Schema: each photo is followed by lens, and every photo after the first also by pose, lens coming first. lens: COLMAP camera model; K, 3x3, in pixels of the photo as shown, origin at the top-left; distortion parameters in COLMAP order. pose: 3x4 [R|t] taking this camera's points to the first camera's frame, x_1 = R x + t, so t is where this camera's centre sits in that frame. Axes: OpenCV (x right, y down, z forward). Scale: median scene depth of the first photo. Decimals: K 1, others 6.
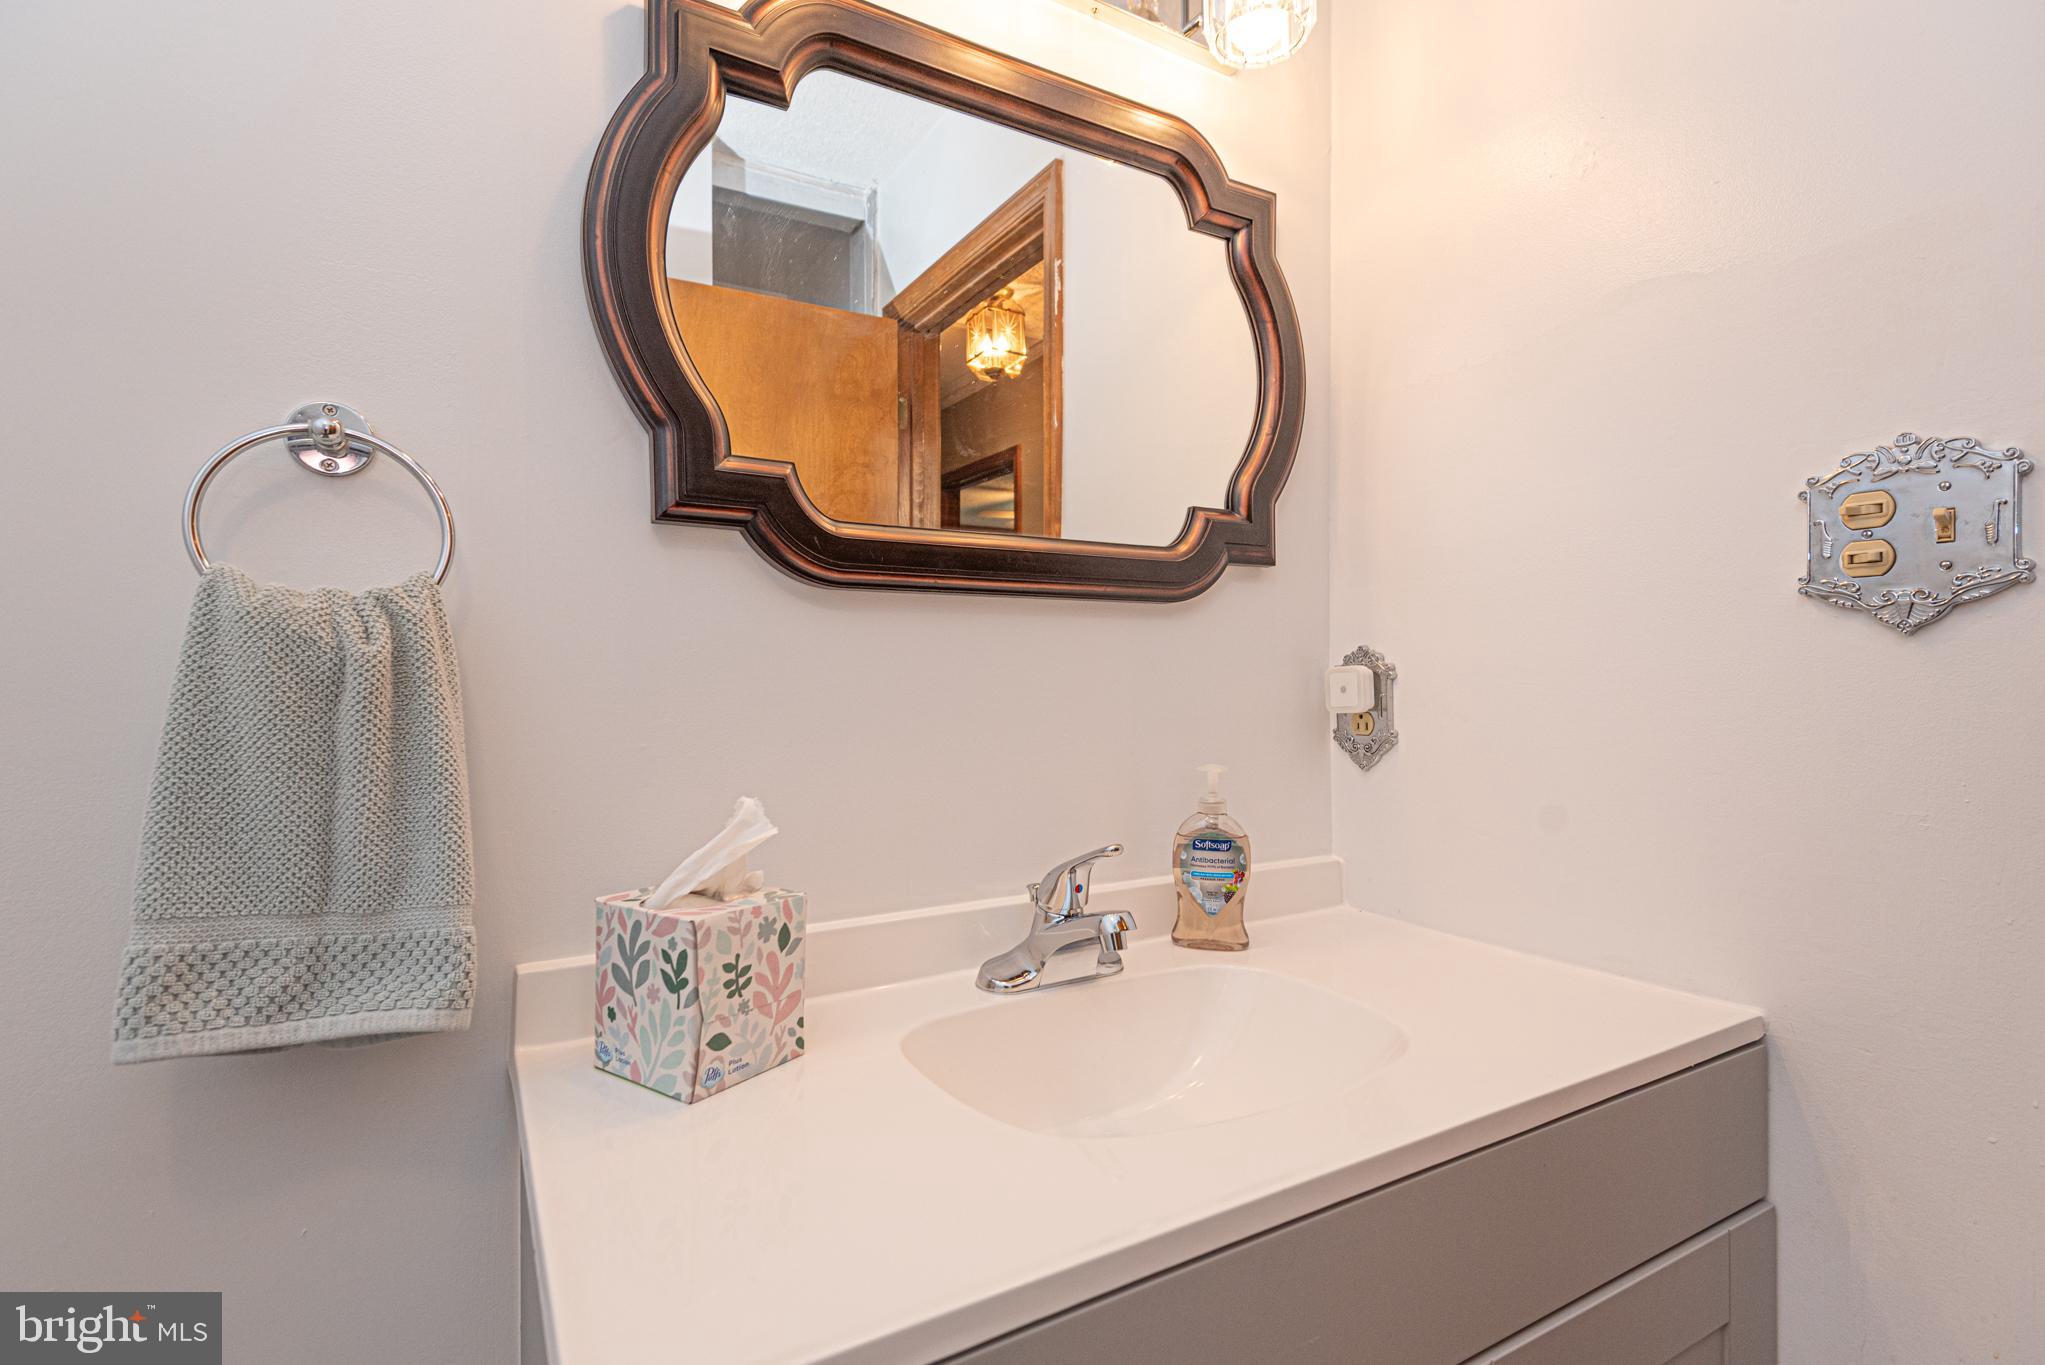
lens RADIAL K [[946.2, 0, 1027.8], [0, 946.2, 680.8], [0, 0, 1]] dist [0.031904, -0.015089]
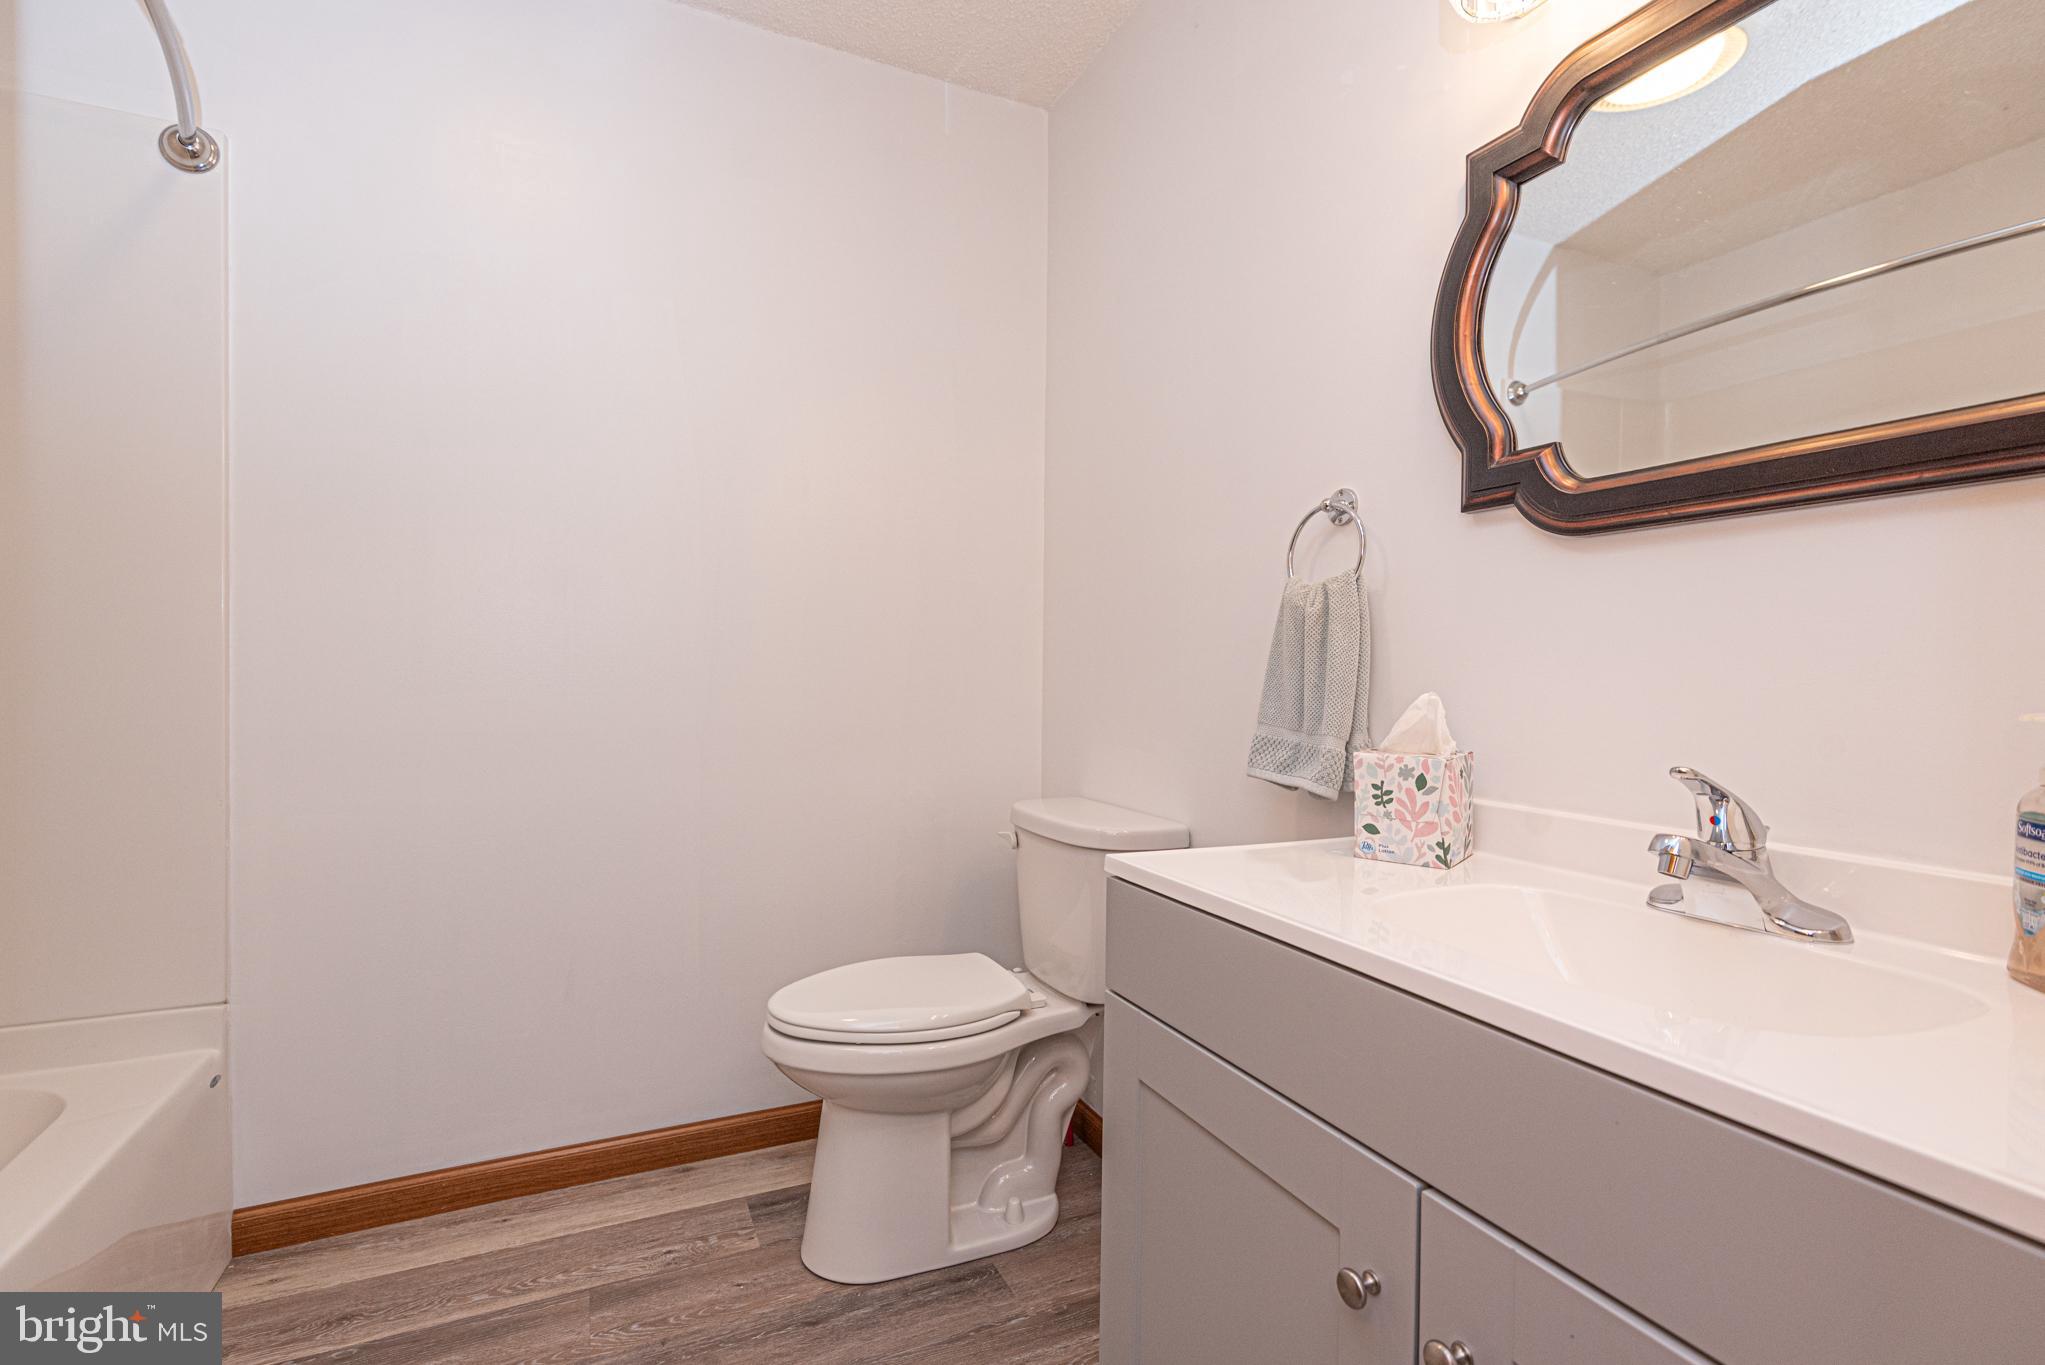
lens RADIAL K [[946.2, 0, 1025.8], [0, 946.2, 691.9], [0, 0, 1]] dist [0.031904, -0.015089]
pose [[-0.087700, 0.022343, -0.995896, 1.352910], [-0.010729, 0.999669, 0.023373, 0.099908], [0.996089, 0.012735, -0.087431, 0.517106]]
